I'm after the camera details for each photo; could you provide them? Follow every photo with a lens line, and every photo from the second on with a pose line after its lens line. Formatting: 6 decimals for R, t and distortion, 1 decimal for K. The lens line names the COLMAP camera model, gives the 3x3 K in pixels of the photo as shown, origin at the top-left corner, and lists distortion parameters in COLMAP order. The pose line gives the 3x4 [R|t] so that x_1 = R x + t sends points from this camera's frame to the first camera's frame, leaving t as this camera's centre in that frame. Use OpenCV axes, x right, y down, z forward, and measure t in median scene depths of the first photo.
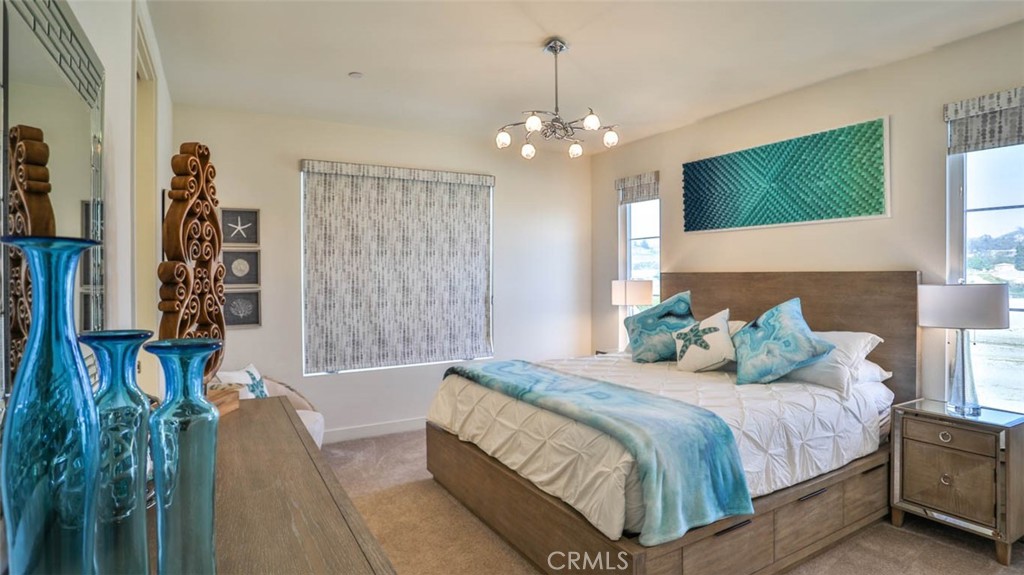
lens RADIAL K [[529.6, 0, 511.3], [0, 529.6, 280.4], [0, 0, 1]] dist [-0.080340, 0.040796]
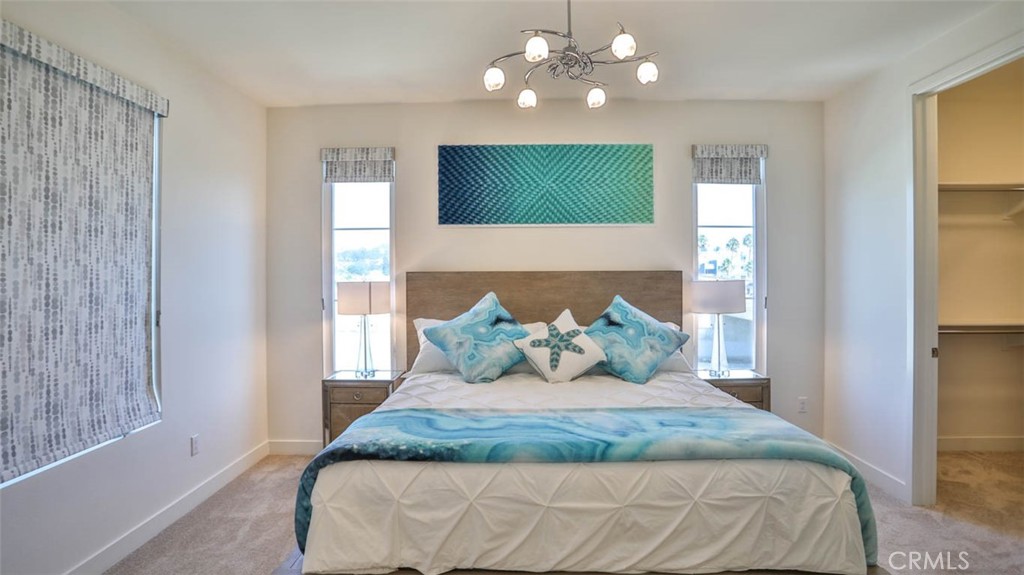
lens RADIAL K [[529.6, 0, 511.3], [0, 529.6, 280.4], [0, 0, 1]] dist [-0.080340, 0.040796]
pose [[0.514267, -0.004013, 0.857621, -0.419342], [0.011664, 0.999929, -0.002316, 0.003001], [-0.857551, 0.011194, 0.514277, 0.540708]]
